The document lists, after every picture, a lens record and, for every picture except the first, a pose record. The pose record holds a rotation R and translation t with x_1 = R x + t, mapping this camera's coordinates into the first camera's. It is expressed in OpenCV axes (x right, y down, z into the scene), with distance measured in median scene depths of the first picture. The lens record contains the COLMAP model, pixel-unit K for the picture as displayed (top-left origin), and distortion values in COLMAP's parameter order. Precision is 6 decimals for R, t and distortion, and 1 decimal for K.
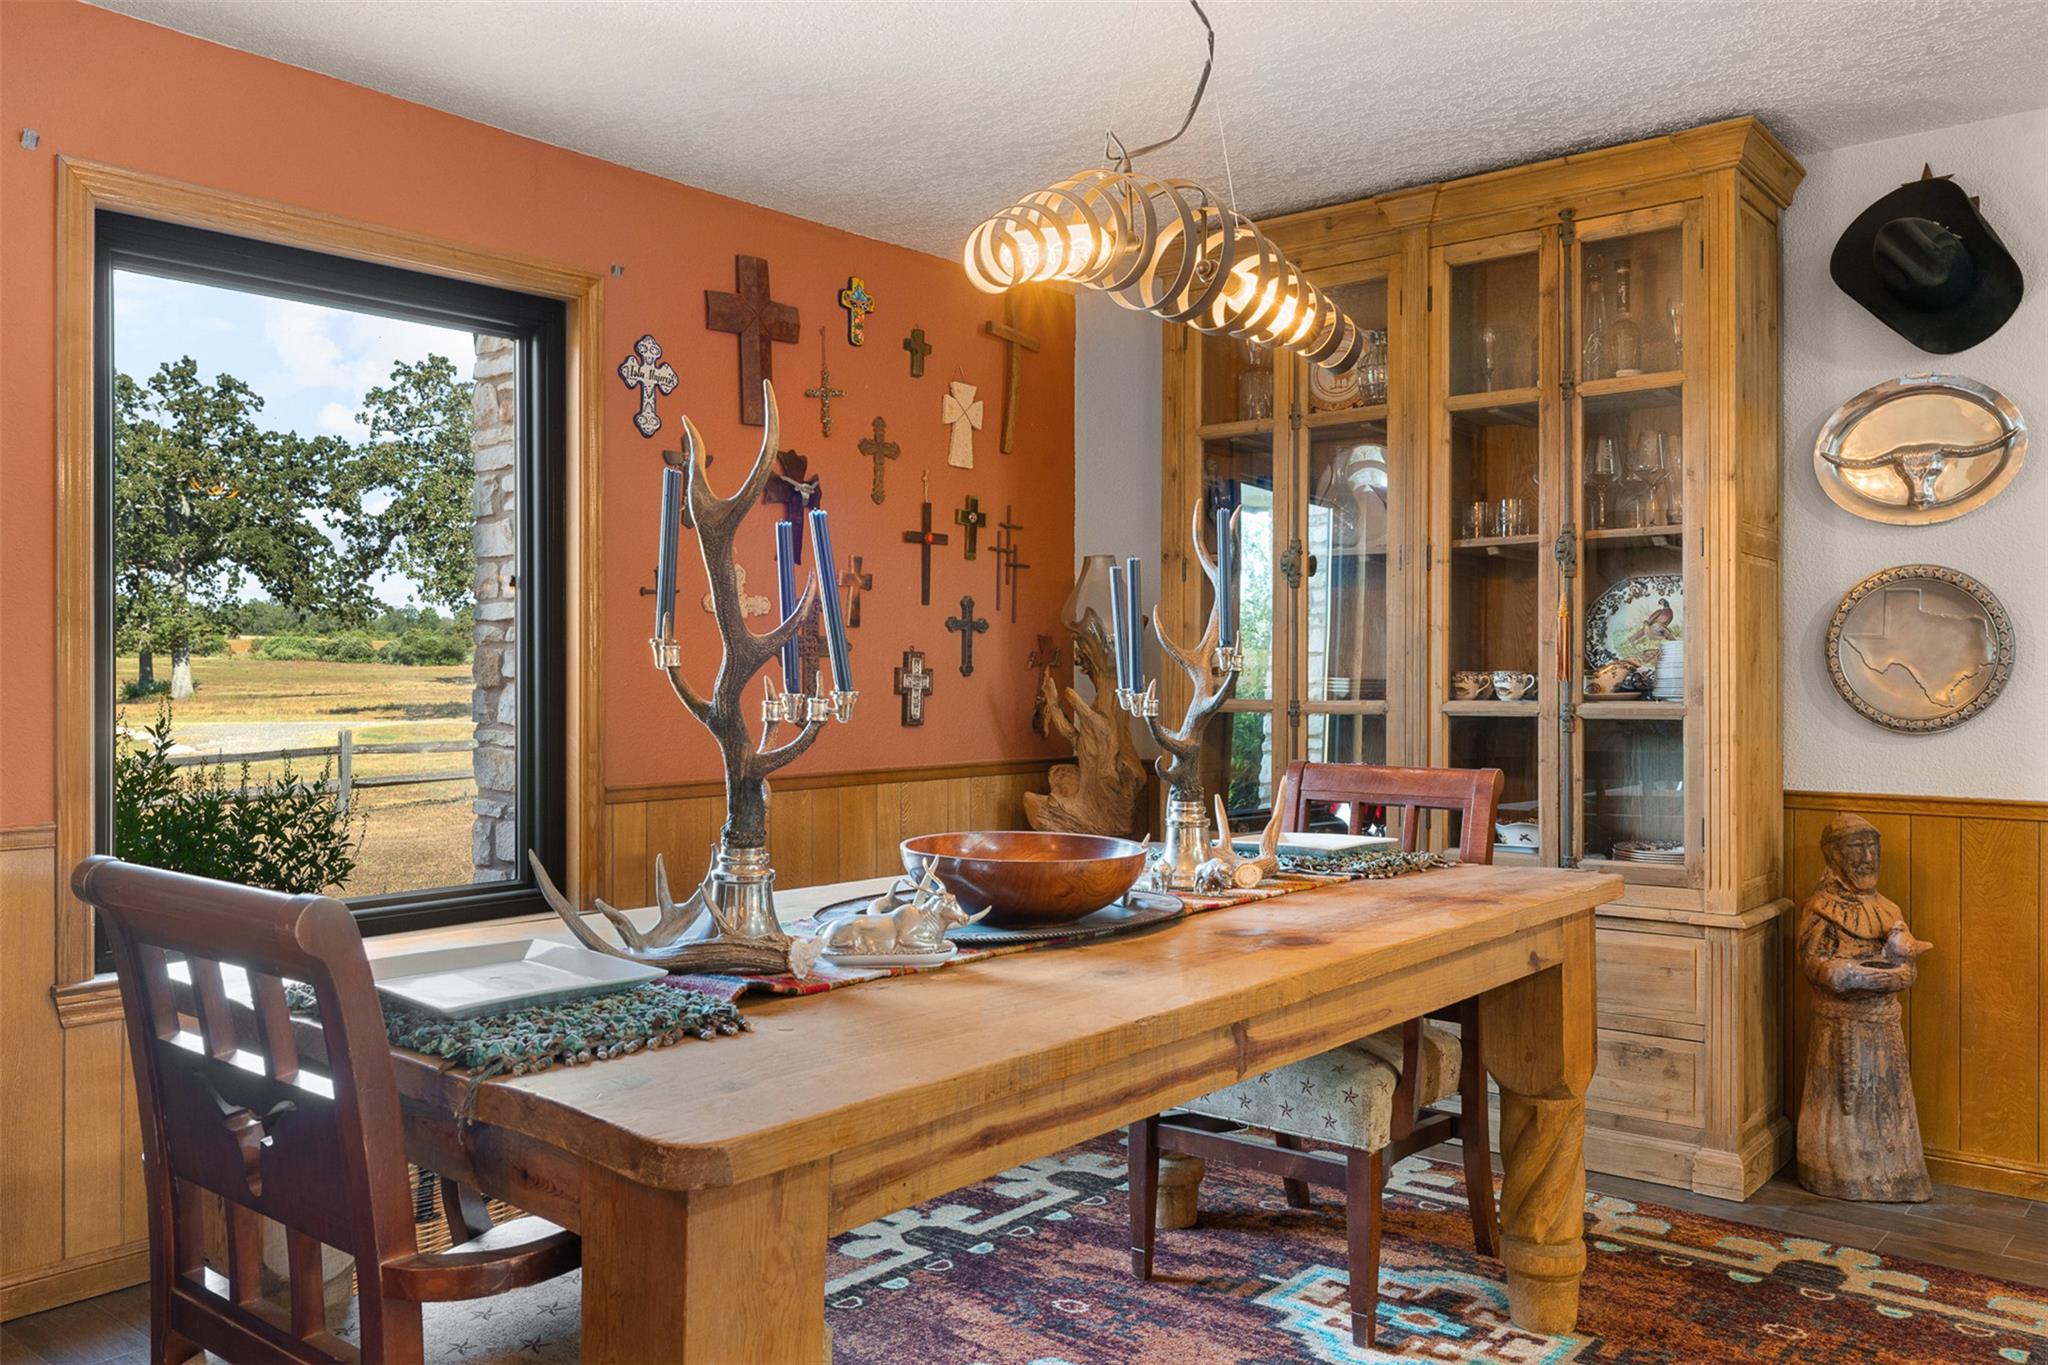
lens RADIAL K [[1594.0, 0, 1030.1], [0, 1594.0, 672.1], [0, 0, 1]] dist [-0.006357, -0.002670]
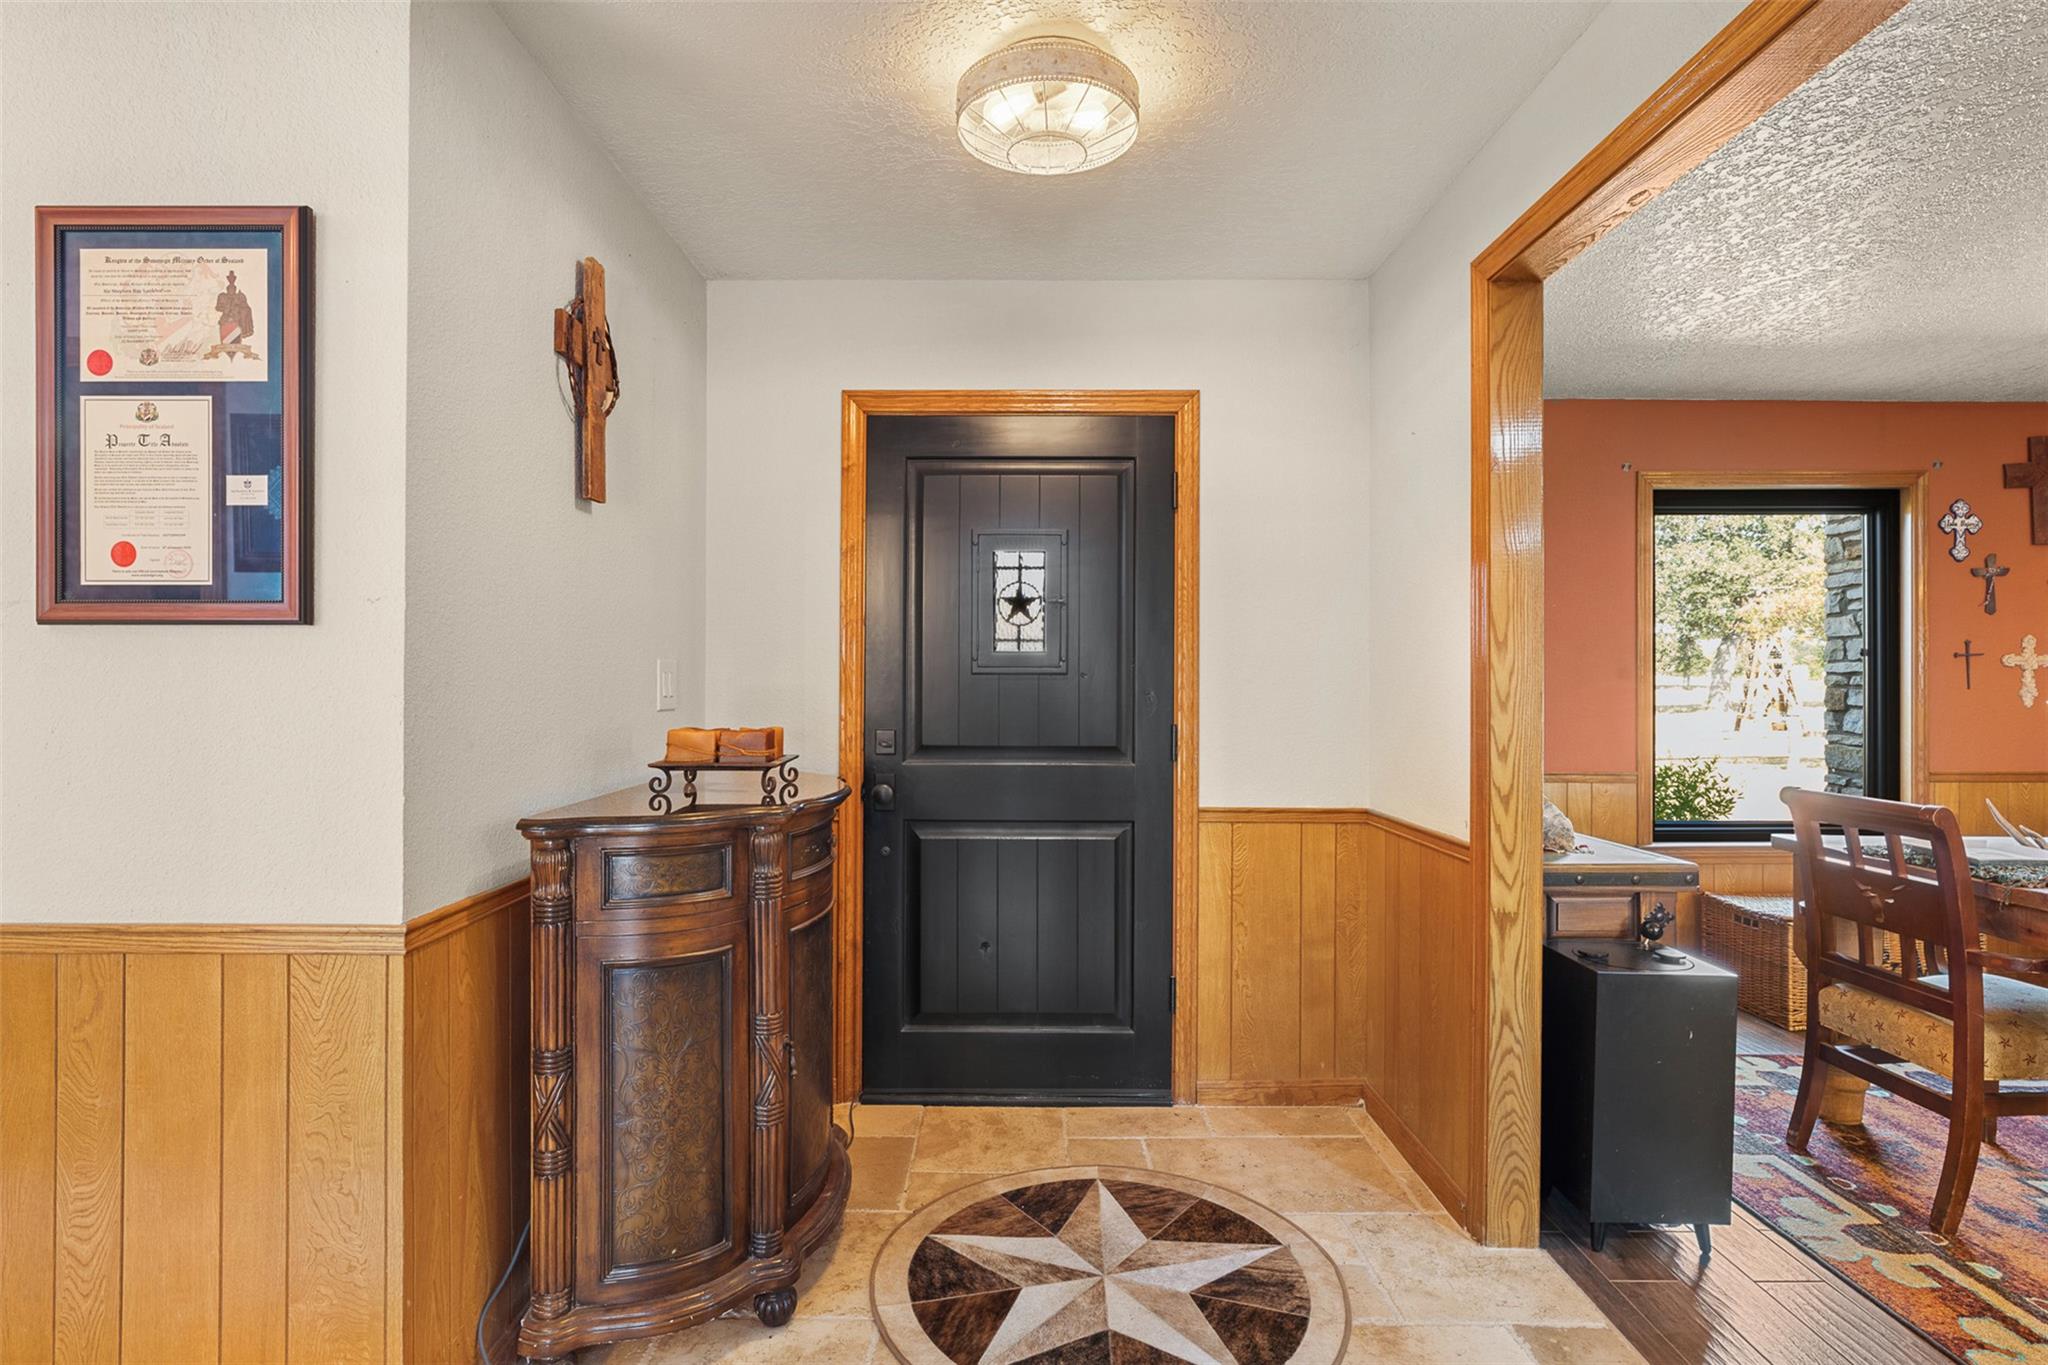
lens RADIAL K [[1056.0, 0, 1022.3], [0, 1056.0, 682.3], [0, 0, 1]] dist [-0.001553, 0.001456]
pose [[0.644339, 0.003077, -0.764734, -0.029593], [-0.001441, 0.999995, 0.002810, -0.024733], [0.764739, -0.000709, 0.644340, -0.459937]]
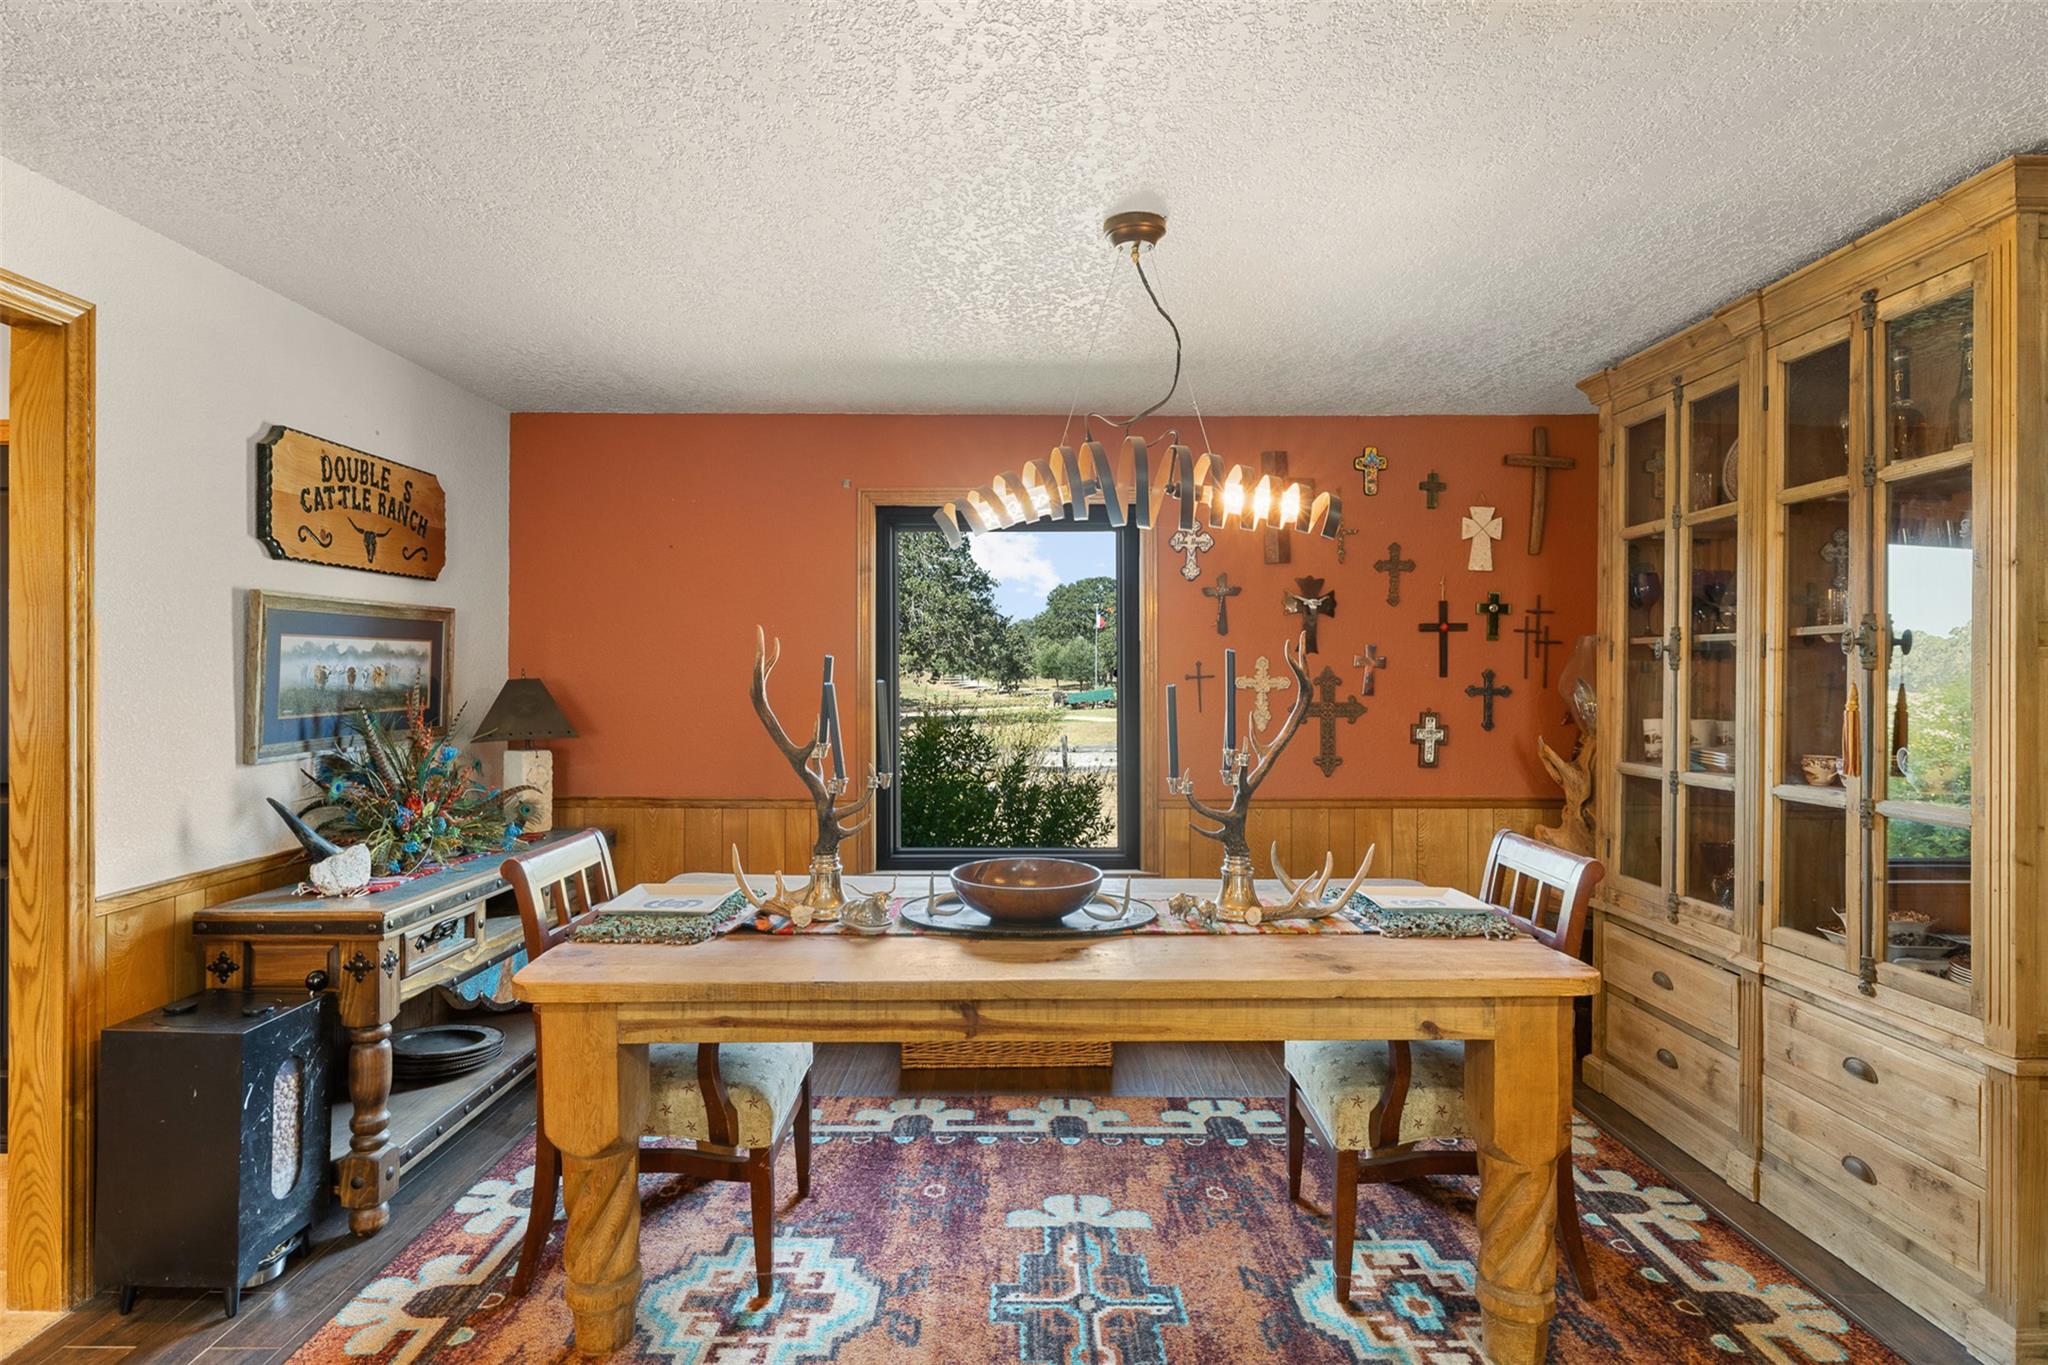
lens RADIAL K [[1096.8, 0, 1024.7], [0, 1096.8, 669.2], [0, 0, 1]] dist [0.000778, -0.000765]
pose [[0.640161, -0.002651, -0.768237, 0.513843], [0.000326, 0.999995, -0.003179, -0.056581], [0.768241, 0.001784, 0.640158, 0.171051]]
